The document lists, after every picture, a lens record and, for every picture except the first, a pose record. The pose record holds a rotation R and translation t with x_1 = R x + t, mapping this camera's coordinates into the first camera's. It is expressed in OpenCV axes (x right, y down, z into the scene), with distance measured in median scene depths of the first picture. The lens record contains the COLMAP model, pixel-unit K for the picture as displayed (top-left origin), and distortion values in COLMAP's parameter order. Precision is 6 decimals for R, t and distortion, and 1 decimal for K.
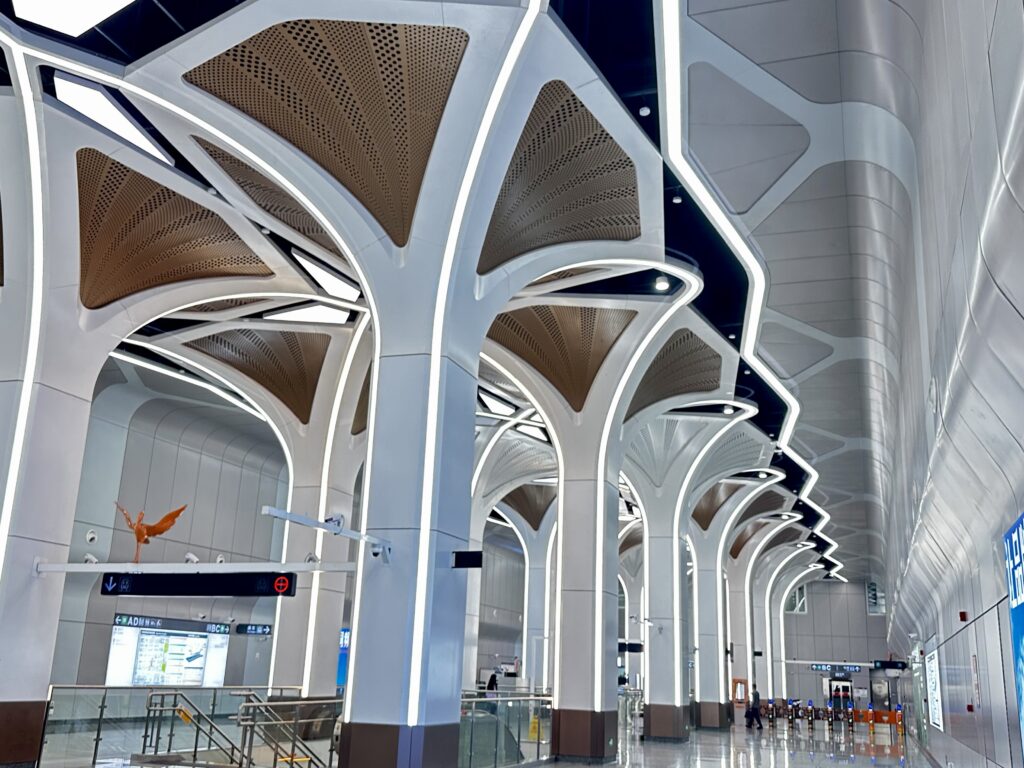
lens RADIAL K [[1022.3, 0, 512.0], [0, 1022.3, 384.0], [0, 0, 1]] dist [0.045595, 0.001853]
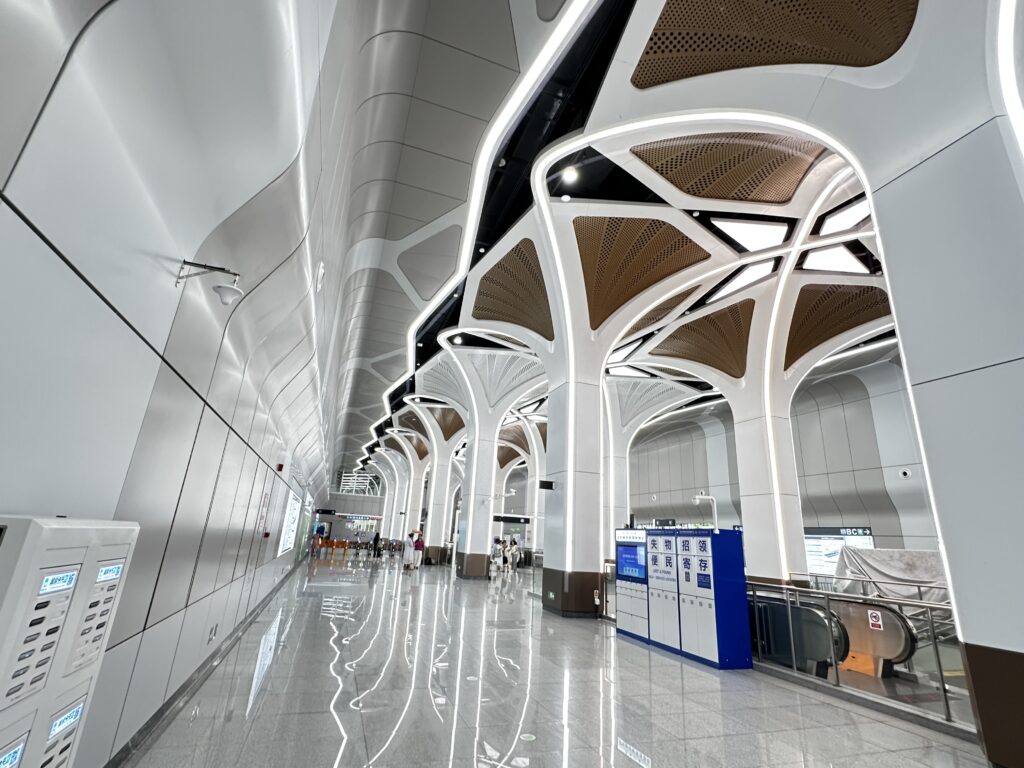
lens RADIAL K [[468.4, 0, 512.0], [0, 468.4, 384.0], [0, 0, 1]] dist [0.001104, 0.000090]
pose [[-0.773662, -0.275870, -0.570389, 0.448808], [0.089766, 0.843432, -0.529684, 0.378551], [0.627208, -0.460997, -0.627767, 1.270490]]
